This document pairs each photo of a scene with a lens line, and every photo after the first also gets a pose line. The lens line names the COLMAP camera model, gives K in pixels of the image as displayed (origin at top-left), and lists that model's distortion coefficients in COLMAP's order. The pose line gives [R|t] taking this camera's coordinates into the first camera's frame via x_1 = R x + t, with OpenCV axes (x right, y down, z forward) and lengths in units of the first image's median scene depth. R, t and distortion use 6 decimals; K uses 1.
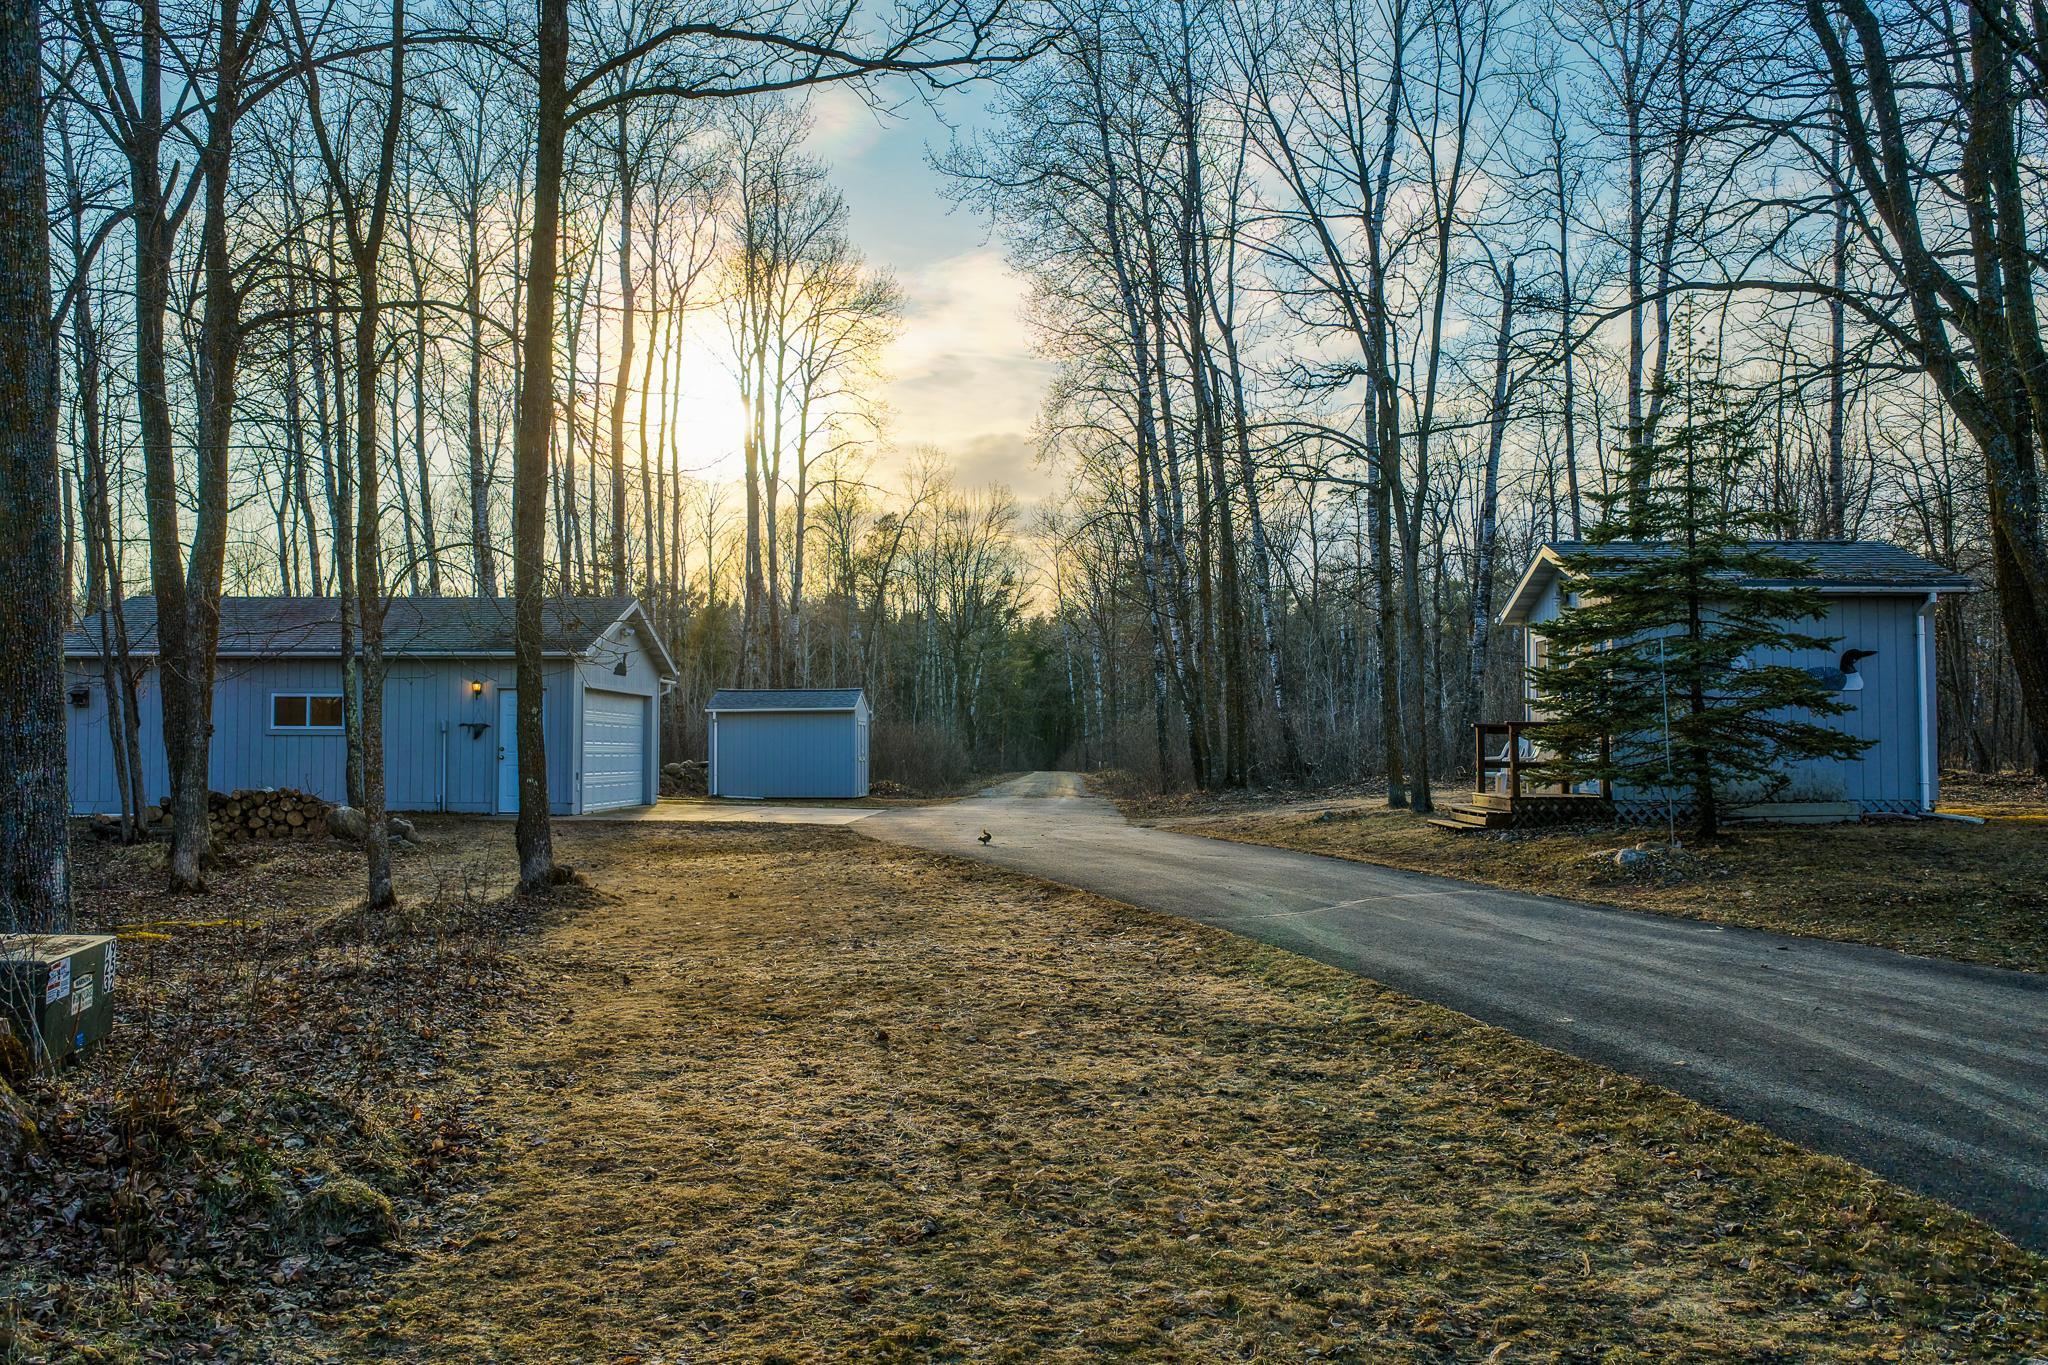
lens RADIAL K [[1735.8, 0, 1021.9], [0, 1735.8, 690.1], [0, 0, 1]] dist [0.002852, -0.002897]
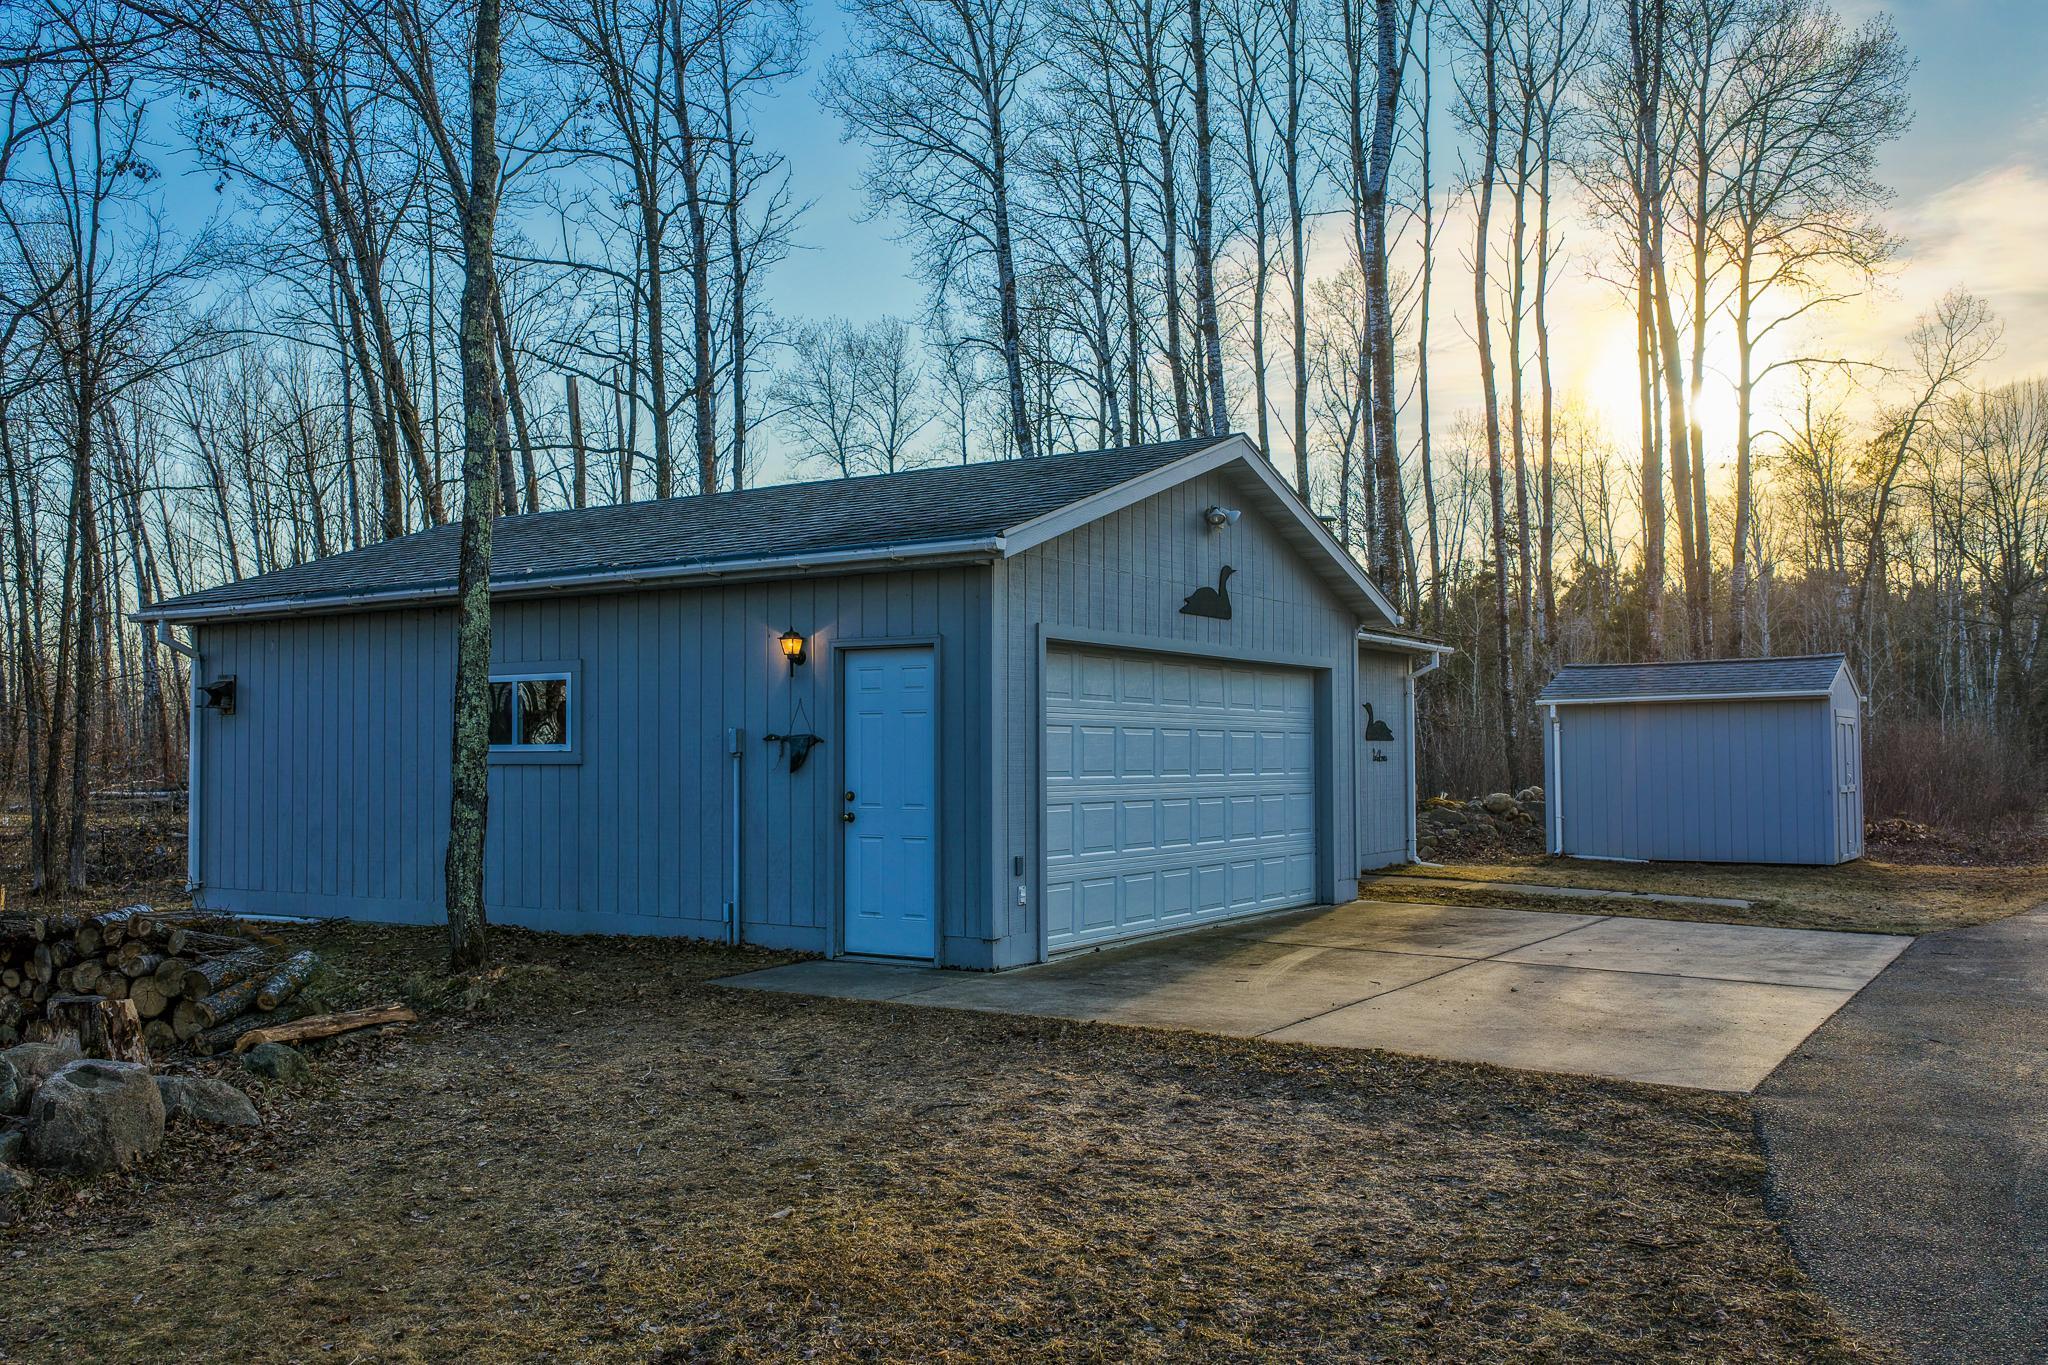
lens RADIAL K [[1735.8, 0, 1017.6], [0, 1735.8, 692.3], [0, 0, 1]] dist [0.002852, -0.002897]
pose [[0.855316, -0.026657, -0.517420, -0.025180], [0.026048, 0.999625, -0.008440, 0.006475], [0.517451, -0.006259, 0.855690, 0.310775]]
